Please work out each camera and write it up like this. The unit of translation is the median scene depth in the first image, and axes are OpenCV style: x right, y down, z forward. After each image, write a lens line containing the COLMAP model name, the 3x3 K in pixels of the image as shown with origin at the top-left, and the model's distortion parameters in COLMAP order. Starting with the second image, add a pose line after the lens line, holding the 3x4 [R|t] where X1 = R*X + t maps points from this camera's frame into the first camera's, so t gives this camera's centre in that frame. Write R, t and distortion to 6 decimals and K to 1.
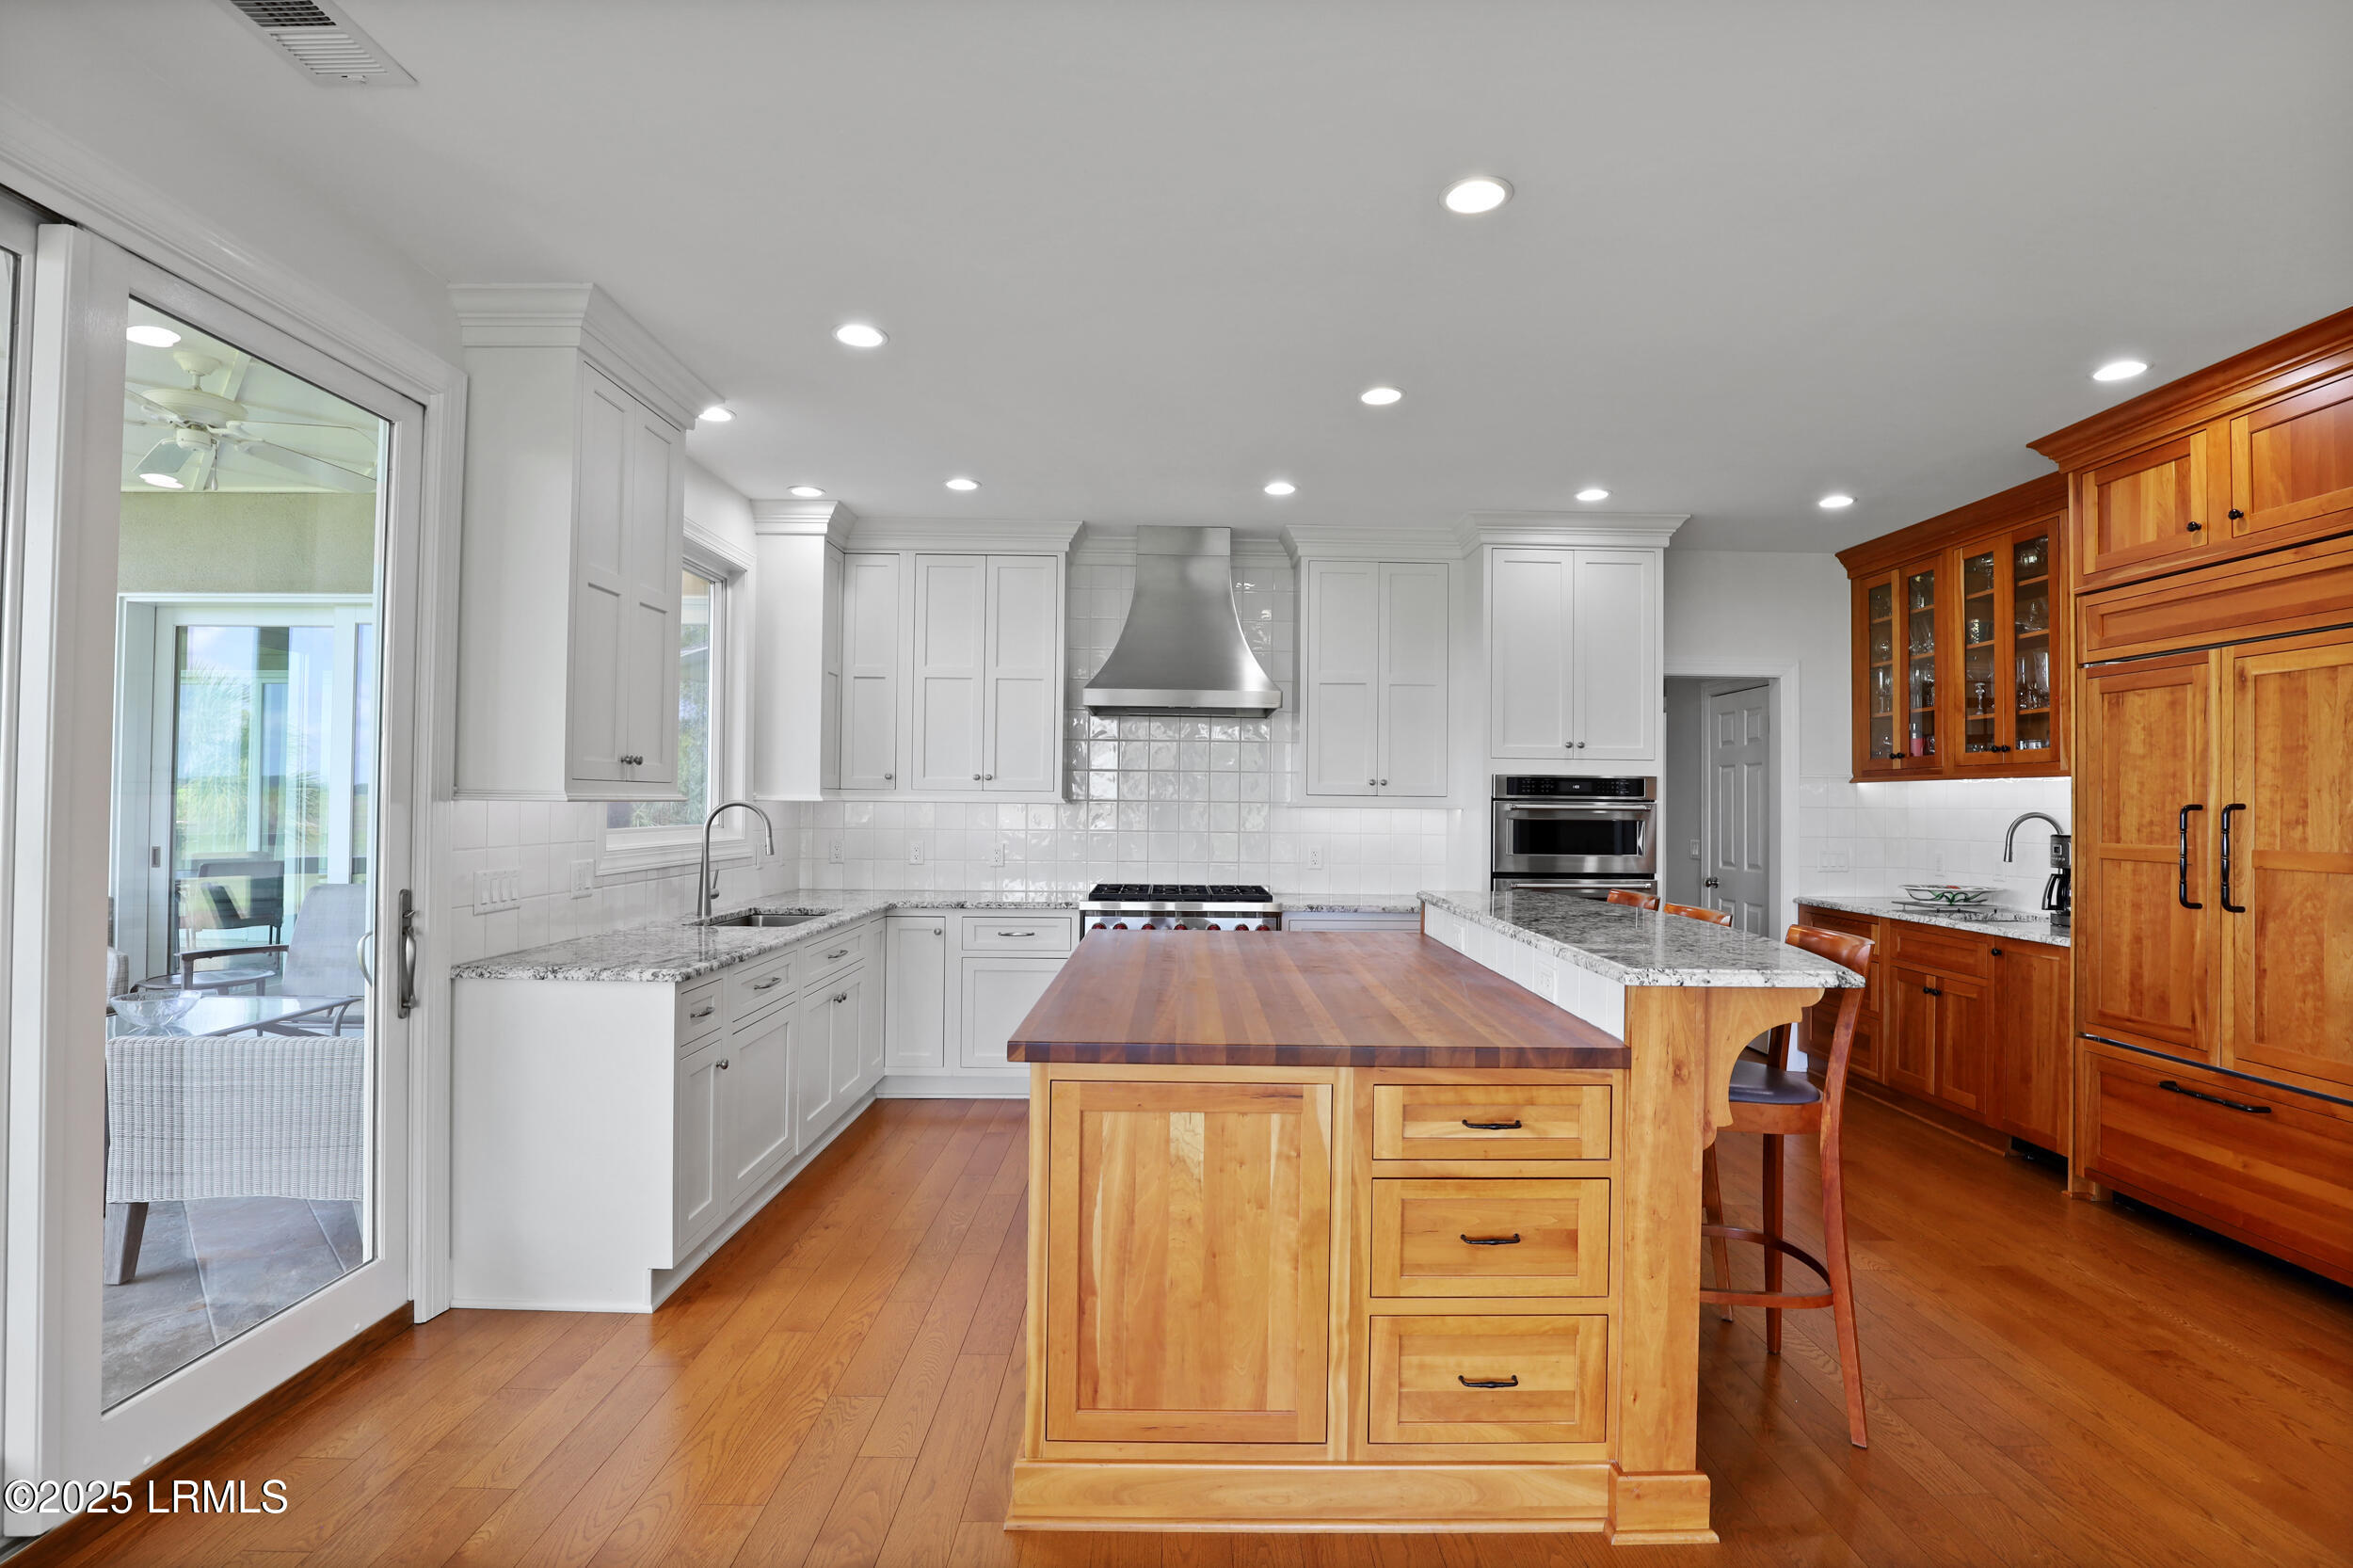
lens RADIAL K [[1093.8, 0, 1189.1], [0, 1093.8, 787.7], [0, 0, 1]] dist [-0.026762, 0.000451]
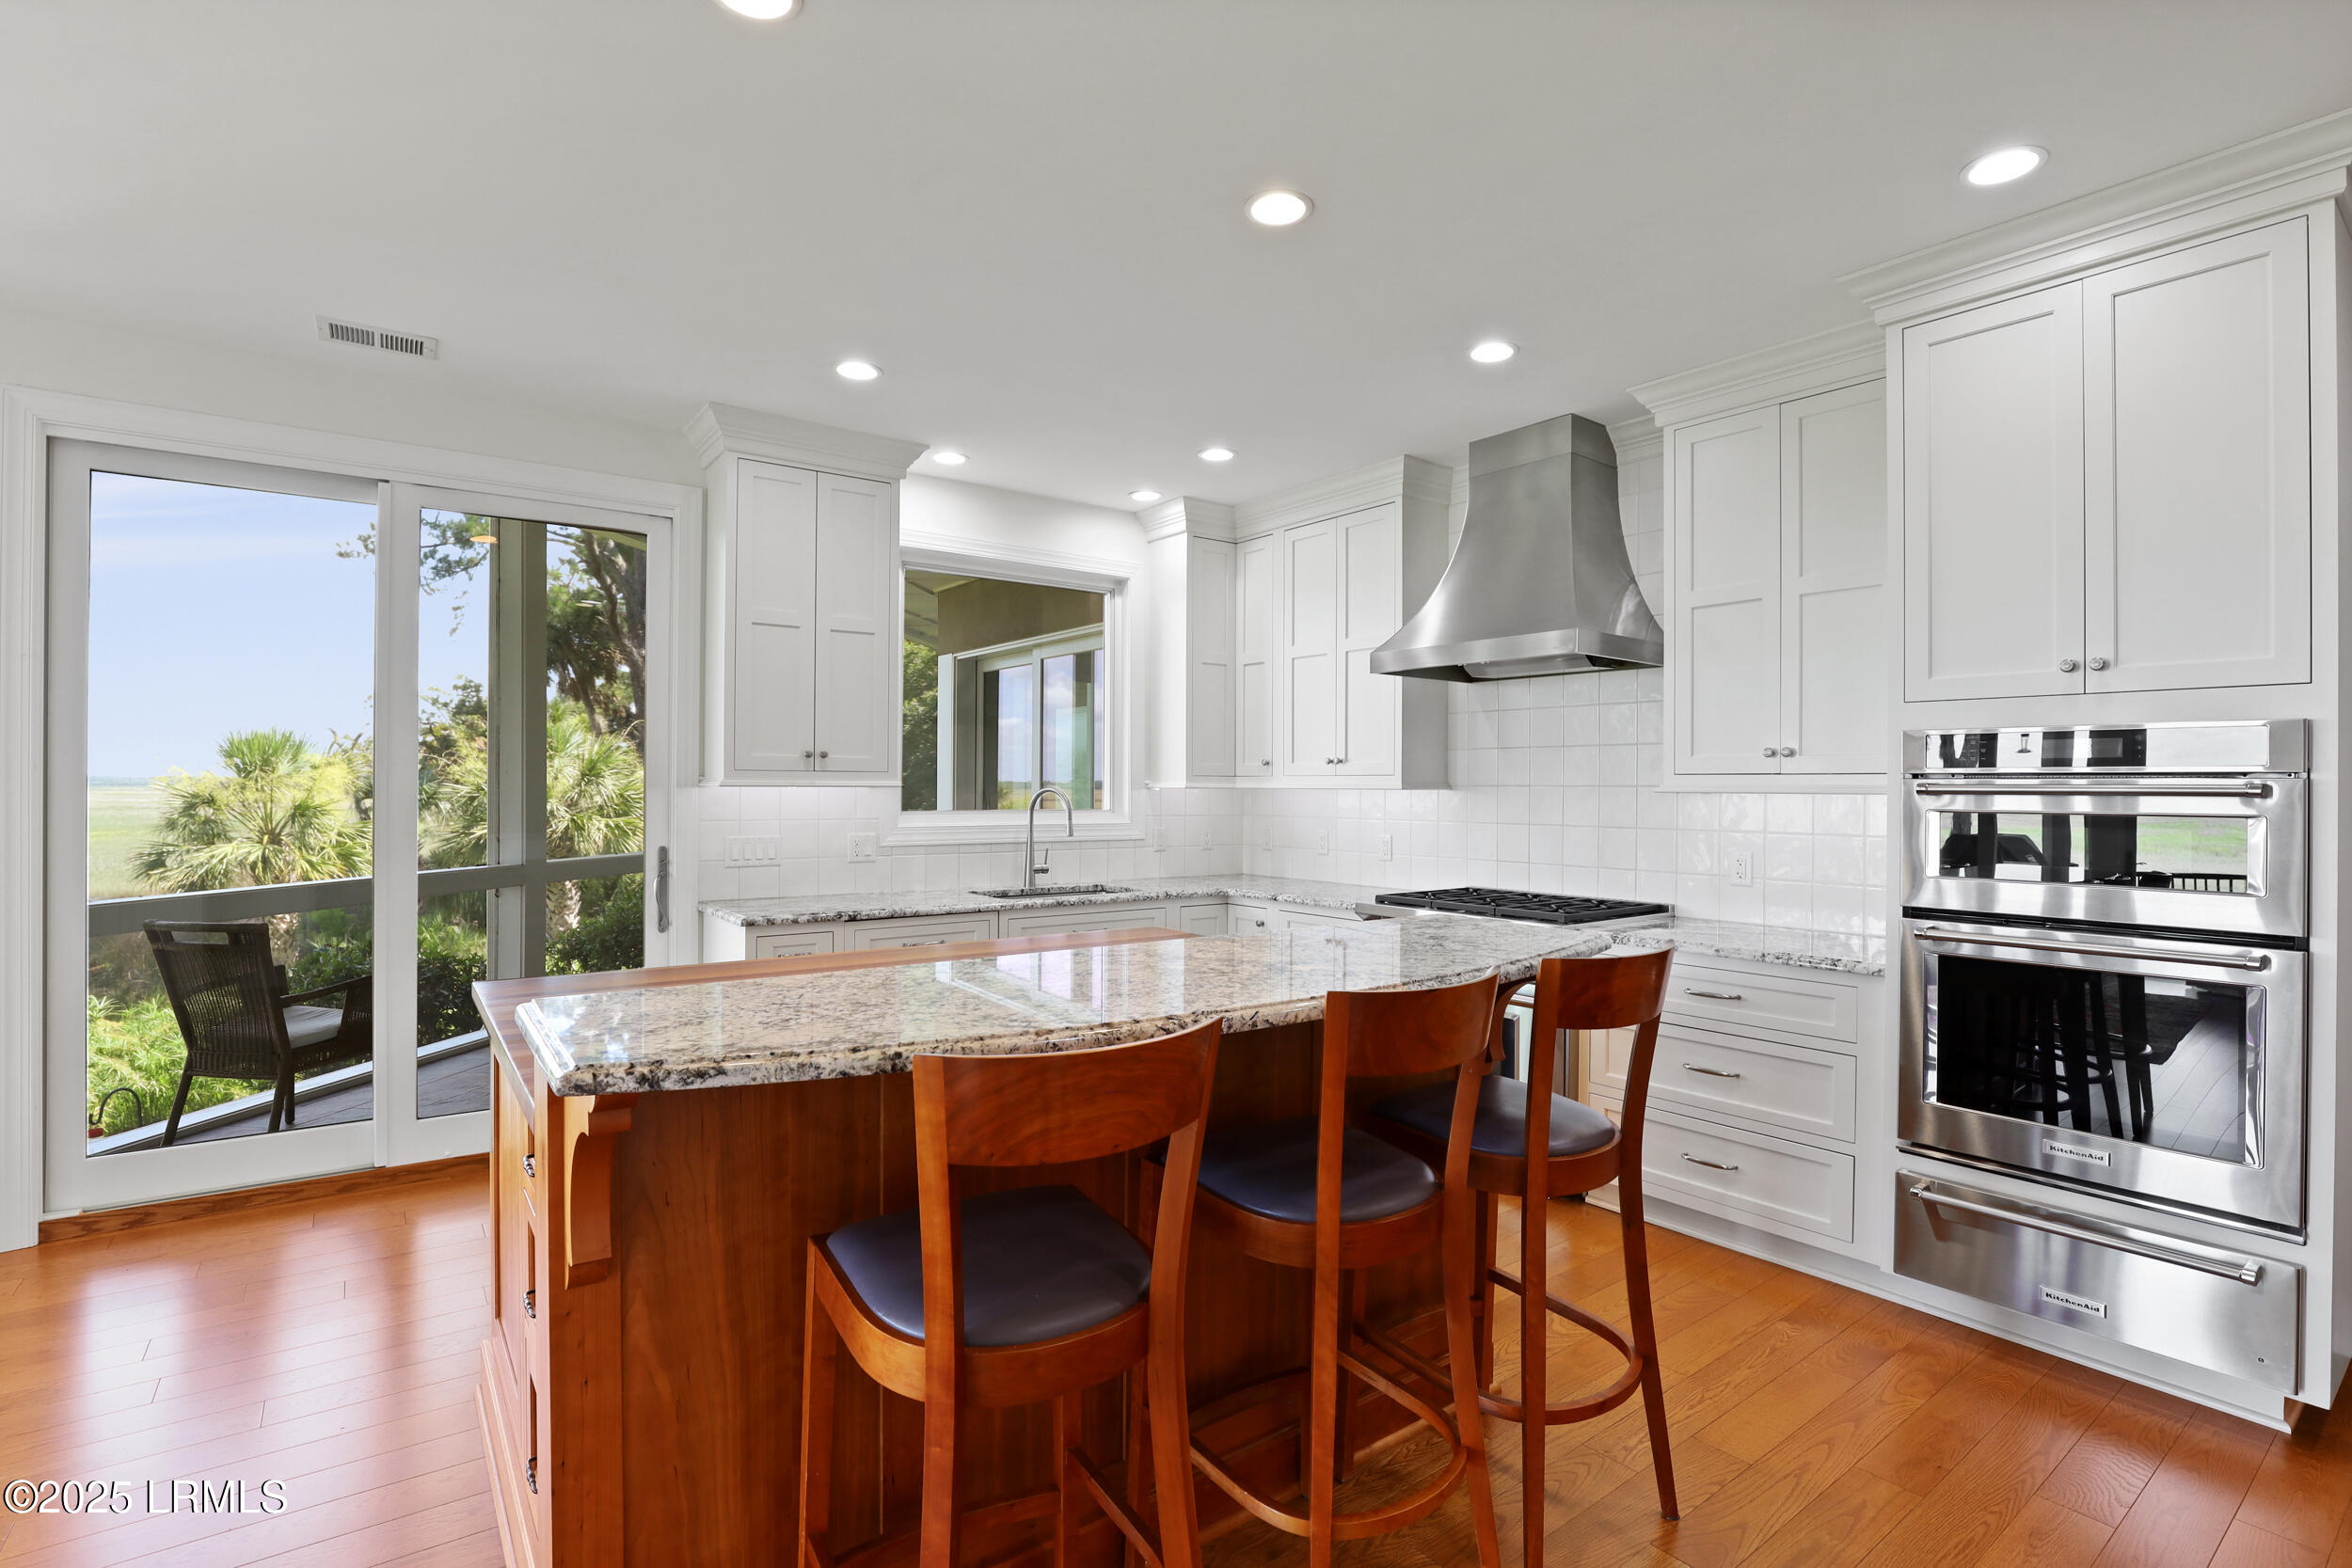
lens RADIAL K [[1093.2, 0, 1188.6], [0, 1093.2, 787.7], [0, 0, 1]] dist [-0.026762, 0.000451]
pose [[0.600529, -0.006668, -0.799575, 0.497690], [0.012254, 0.999925, 0.000864, 0.011229], [0.799509, -0.010317, 0.600566, 0.374246]]
